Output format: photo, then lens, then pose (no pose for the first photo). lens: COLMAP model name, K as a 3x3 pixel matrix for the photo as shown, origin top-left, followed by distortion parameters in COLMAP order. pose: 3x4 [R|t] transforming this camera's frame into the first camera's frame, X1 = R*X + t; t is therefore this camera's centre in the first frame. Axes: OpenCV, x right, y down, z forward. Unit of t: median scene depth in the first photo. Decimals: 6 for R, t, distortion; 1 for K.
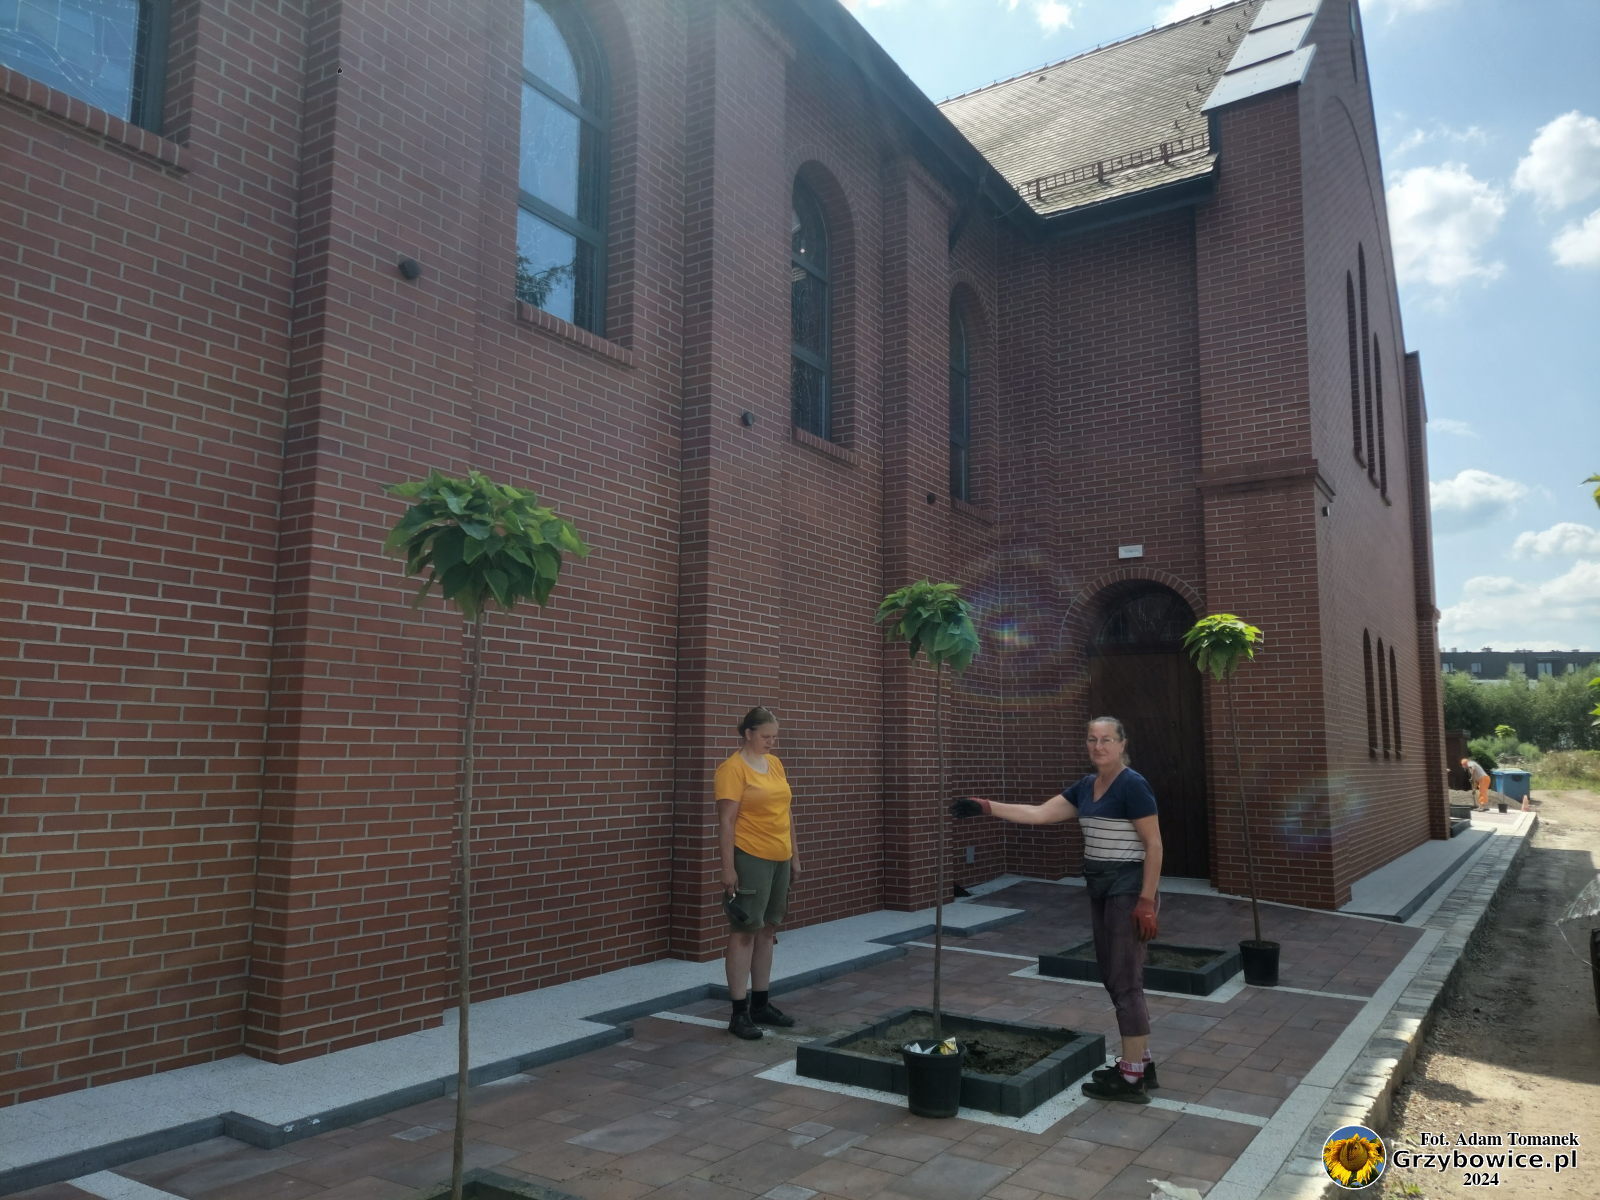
lens RADIAL K [[1138.8, 0, 812.9], [0, 1138.8, 603.6], [0, 0, 1]] dist [0.110781, -0.156348]
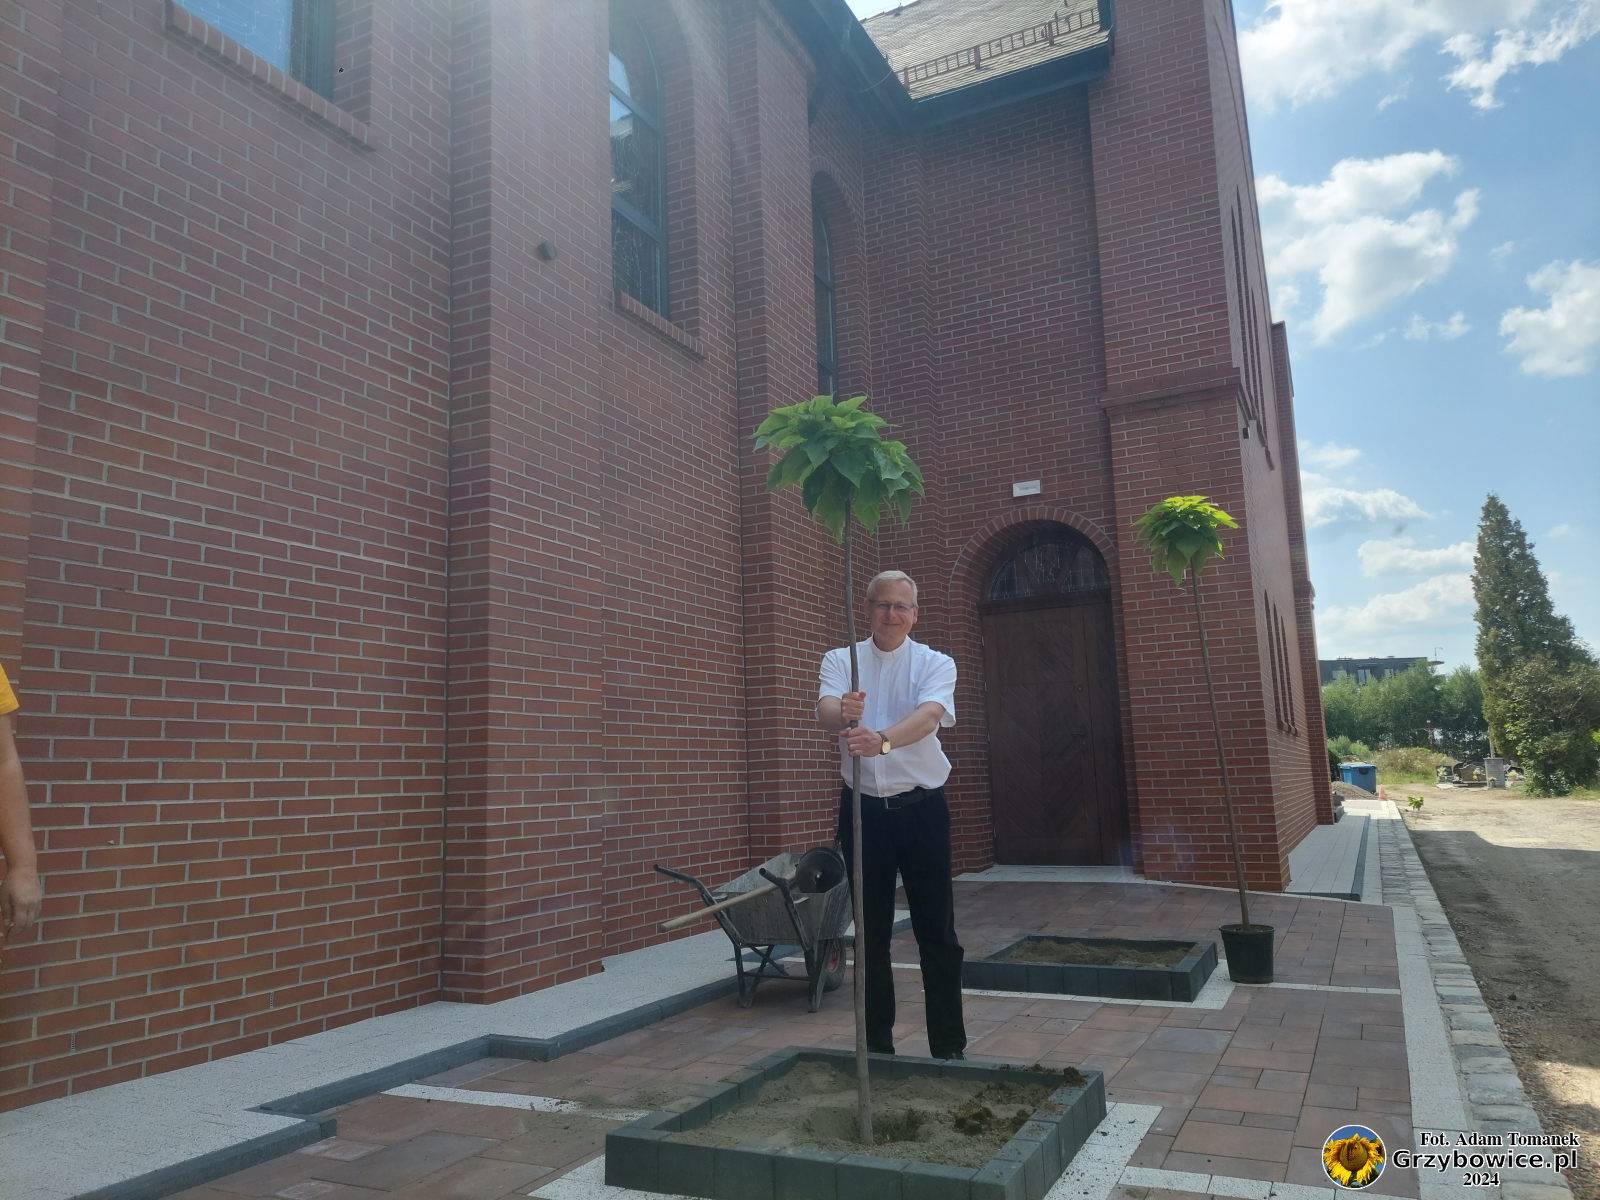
lens RADIAL K [[1138.8, 0, 812.9], [0, 1138.8, 603.6], [0, 0, 1]] dist [0.110781, -0.156348]
pose [[0.992196, -0.023034, 0.122538, 0.013428], [0.025999, 0.999405, -0.022653, 0.071569], [-0.121944, 0.025662, 0.992205, 0.217823]]
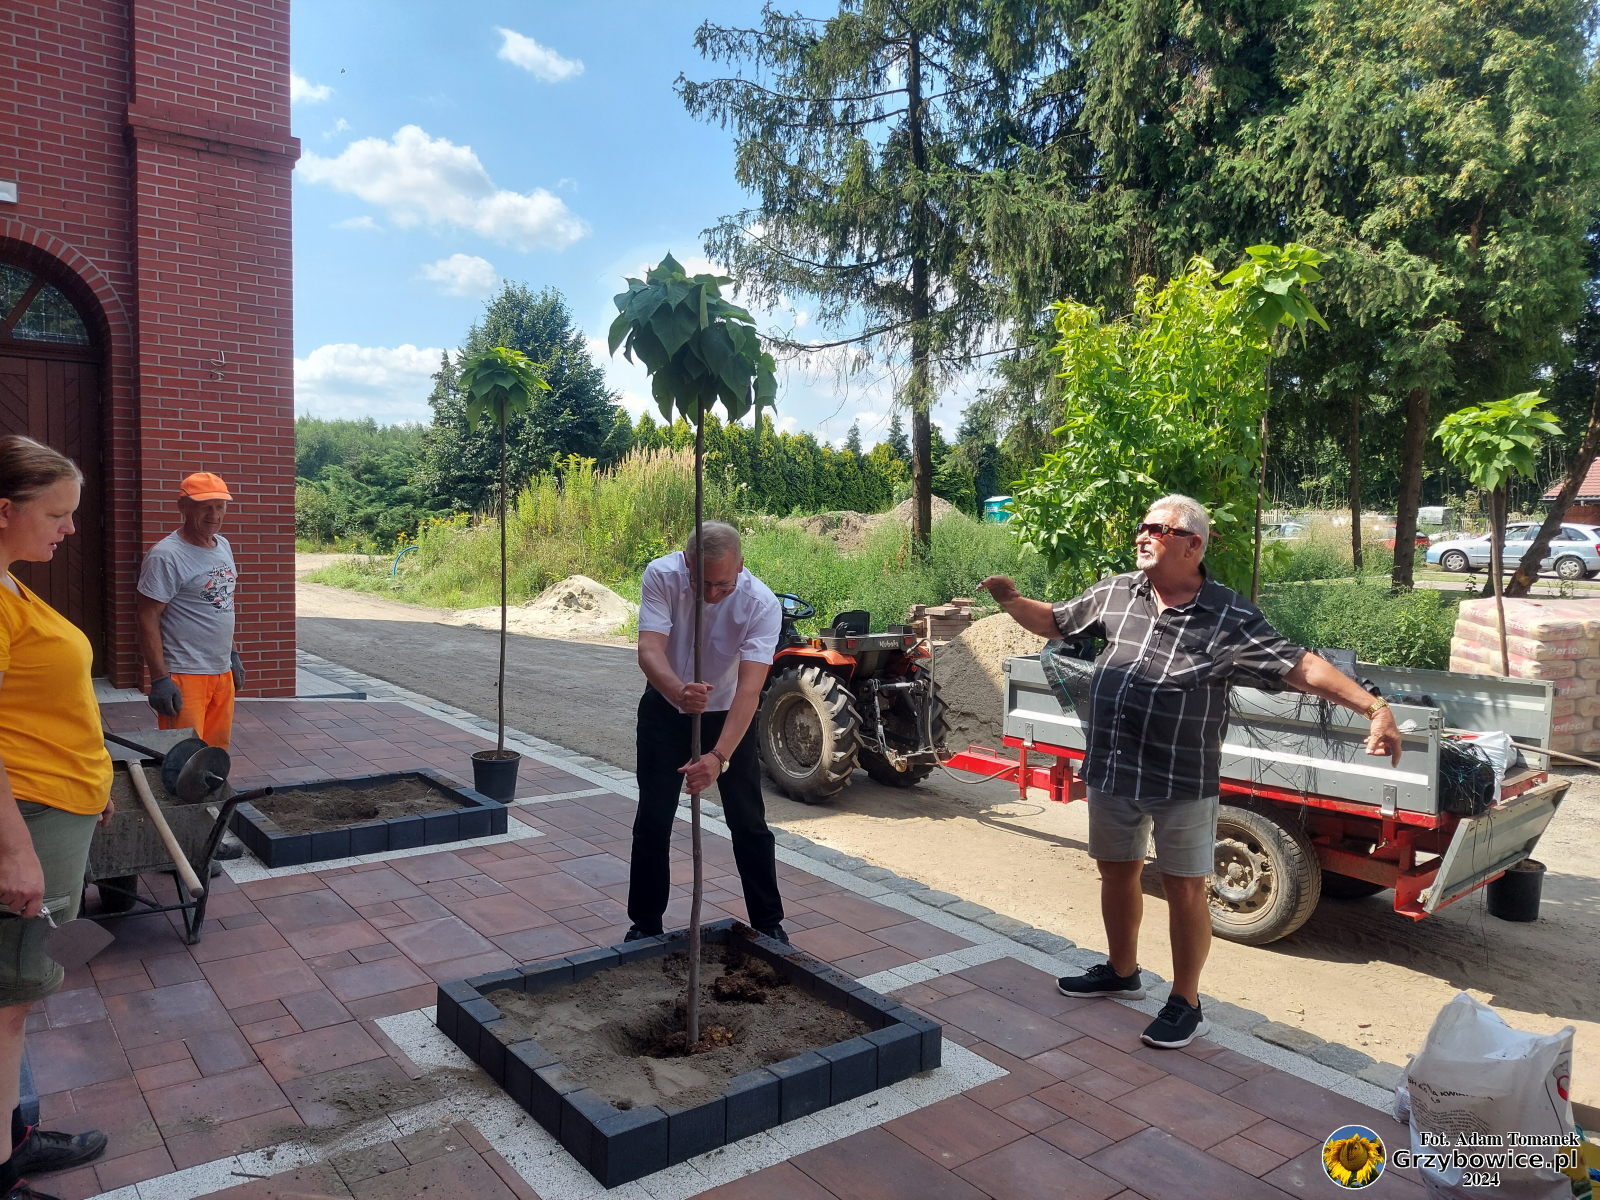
lens RADIAL K [[1137.8, 0, 817.9], [0, 1137.8, 600.1], [0, 0, 1]] dist [0.100929, -0.128668]
pose [[0.323646, -0.061992, 0.944145, -0.244825], [-0.153605, 0.981172, 0.117077, 0.040912], [-0.933627, -0.182917, 0.308030, 0.433363]]
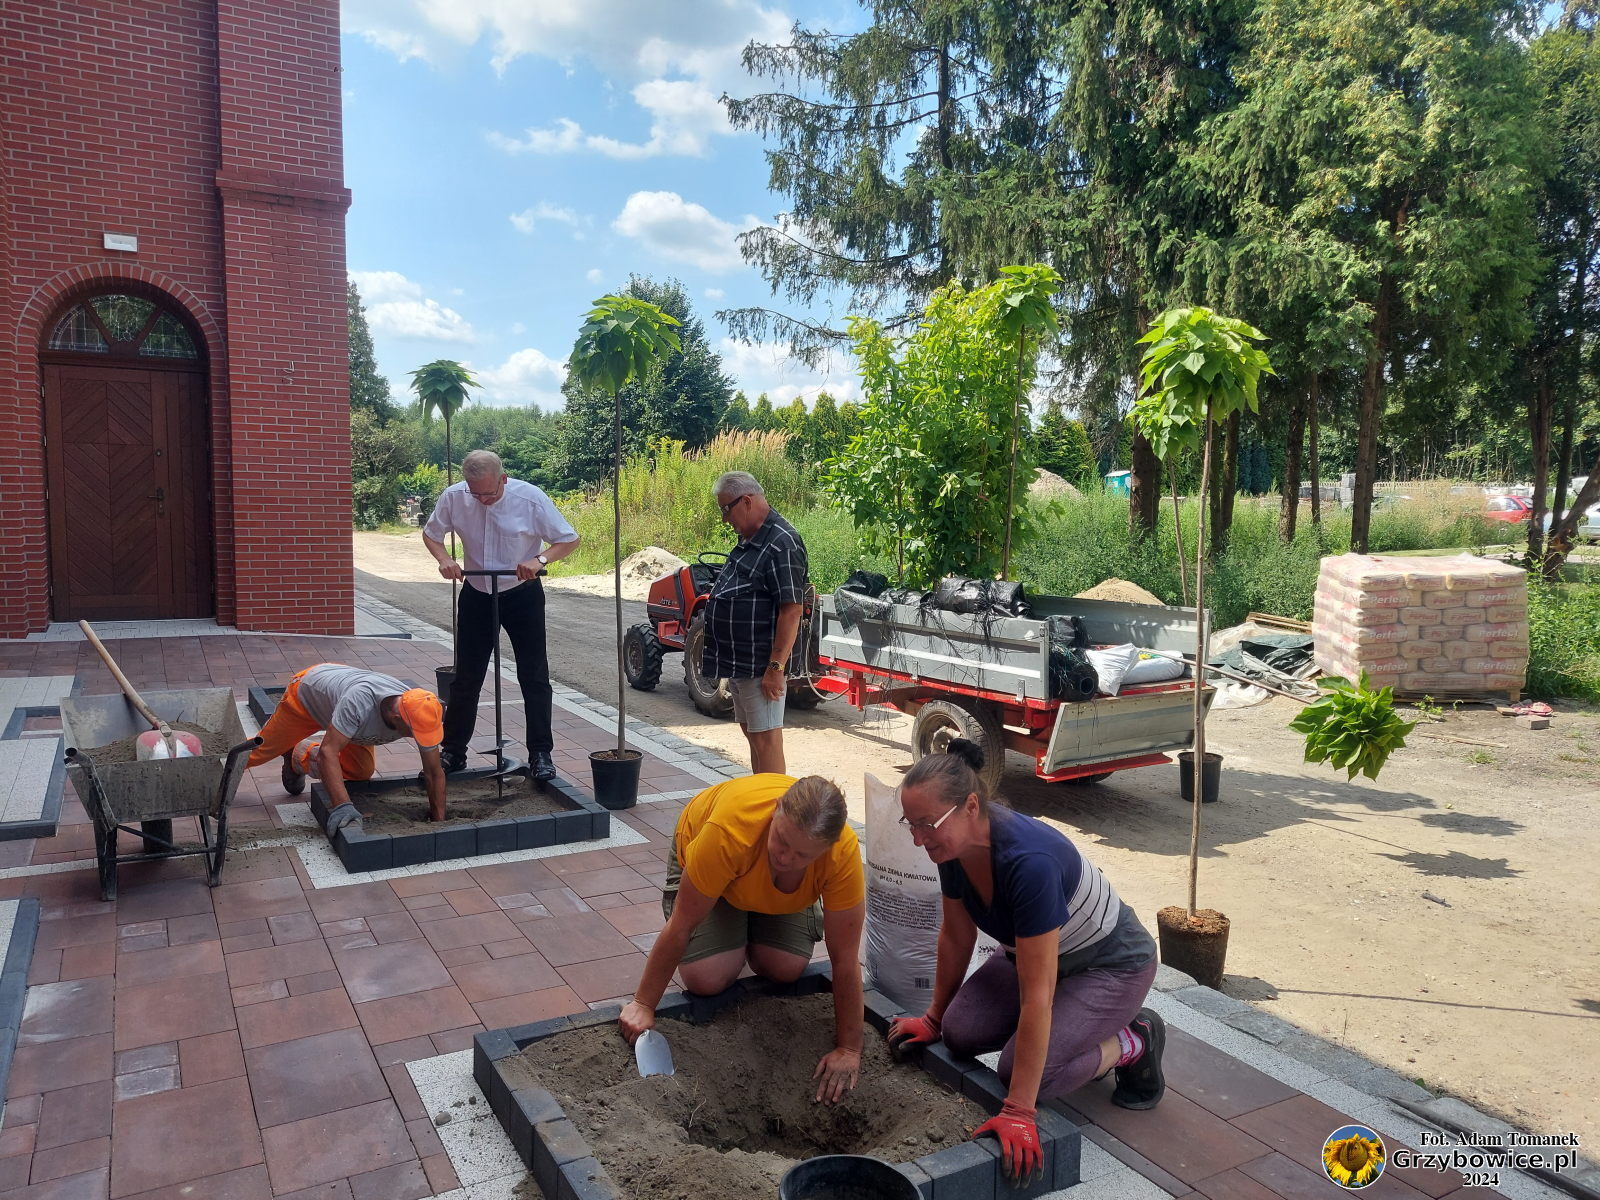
lens RADIAL K [[1138.8, 0, 812.9], [0, 1138.8, 603.6], [0, 0, 1]] dist [0.110781, -0.156348]
pose [[0.452840, -0.079773, 0.888016, -0.334002], [-0.137647, 0.977793, 0.158030, 0.010506], [-0.880902, -0.193795, 0.431804, 0.188384]]
